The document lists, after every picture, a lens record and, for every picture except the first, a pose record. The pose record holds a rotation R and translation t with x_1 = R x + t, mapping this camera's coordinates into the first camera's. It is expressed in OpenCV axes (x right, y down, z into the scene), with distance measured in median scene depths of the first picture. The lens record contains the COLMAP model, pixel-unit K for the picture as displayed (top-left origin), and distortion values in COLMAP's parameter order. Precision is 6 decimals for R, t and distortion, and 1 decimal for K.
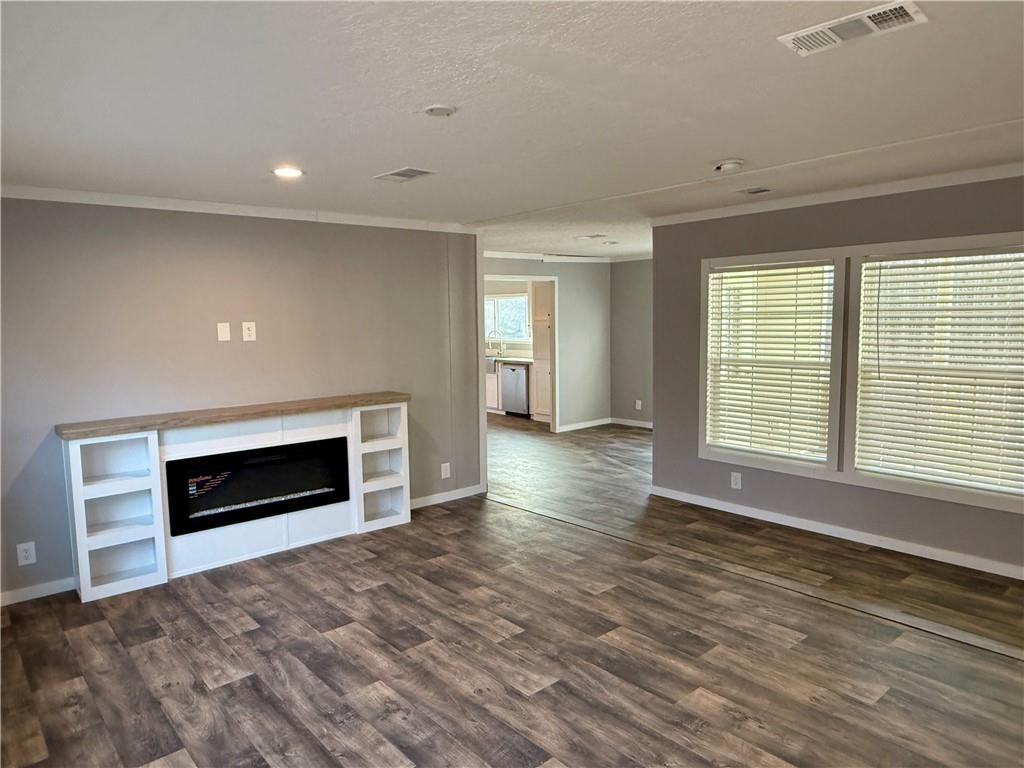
lens RADIAL K [[672.5, 0, 507.8], [0, 672.5, 386.0], [0, 0, 1]] dist [0.000171, 0.003957]
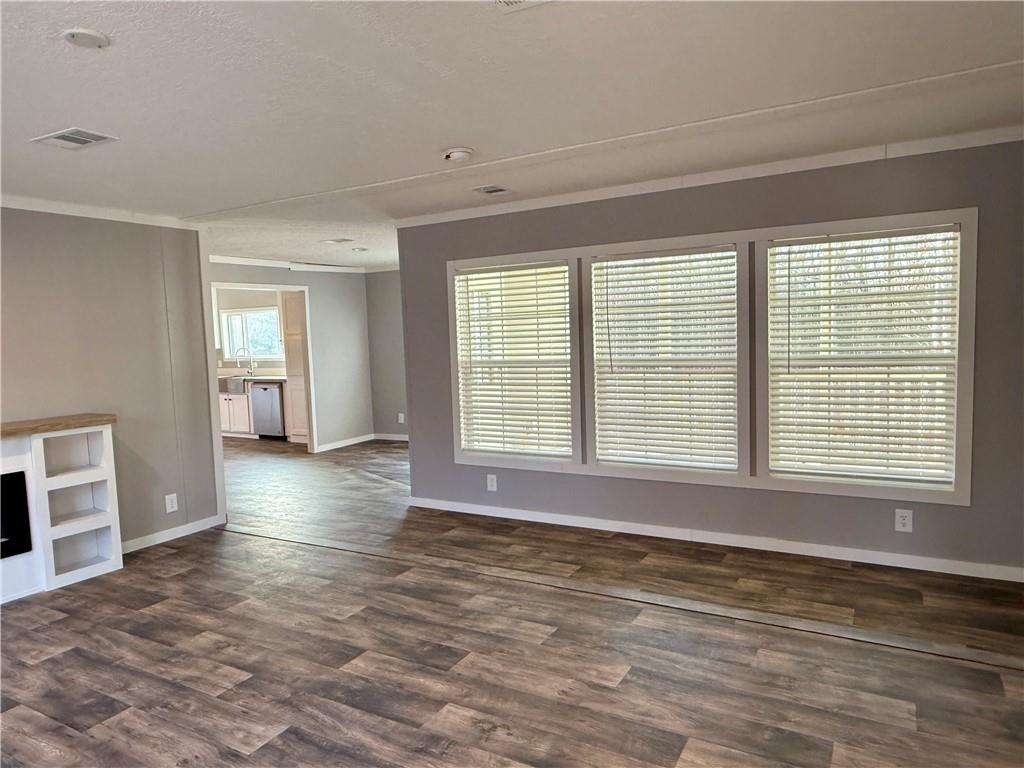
lens RADIAL K [[672.5, 0, 507.8], [0, 672.5, 386.0], [0, 0, 1]] dist [0.000171, 0.003957]
pose [[0.944593, -0.043573, 0.325338, 0.056457], [0.054146, 0.998256, -0.023510, 0.028334], [-0.323747, 0.039824, 0.945305, 0.060509]]
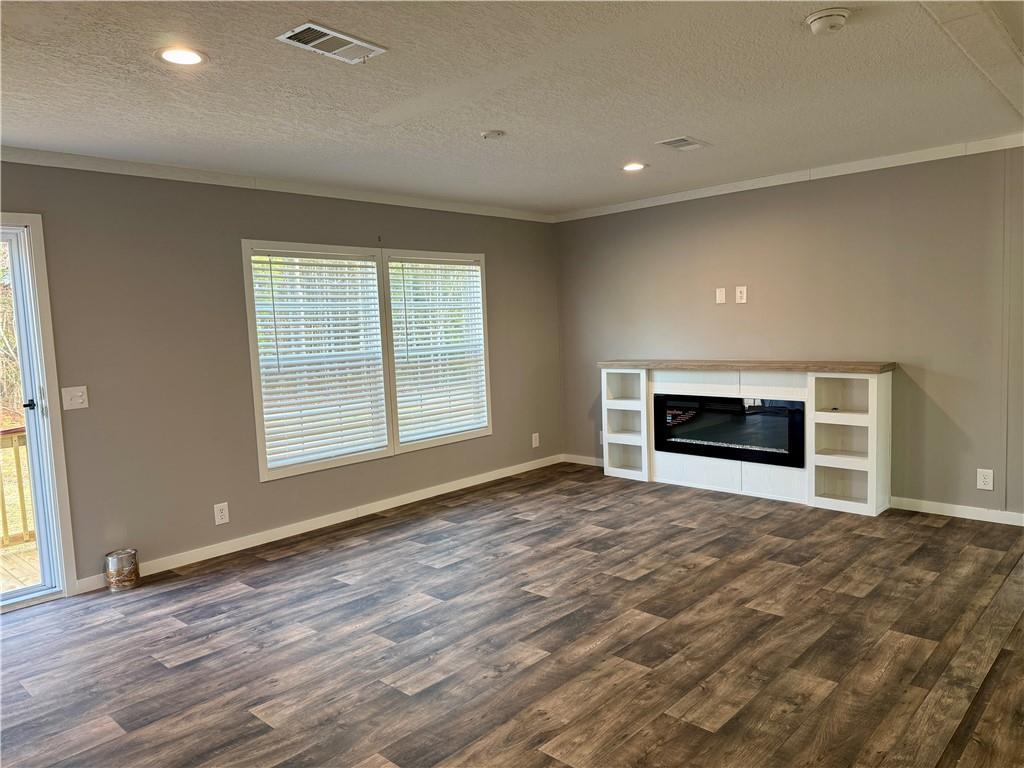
lens RADIAL K [[715.9, 0, 512.0], [0, 715.9, 384.0], [0, 0, 1]] dist [0.093639, -0.135422]
pose [[0.101713, 0.102855, -0.989482, 0.881833], [-0.067012, 0.993090, 0.096341, -0.026632], [0.992554, 0.056508, 0.107903, 0.555847]]
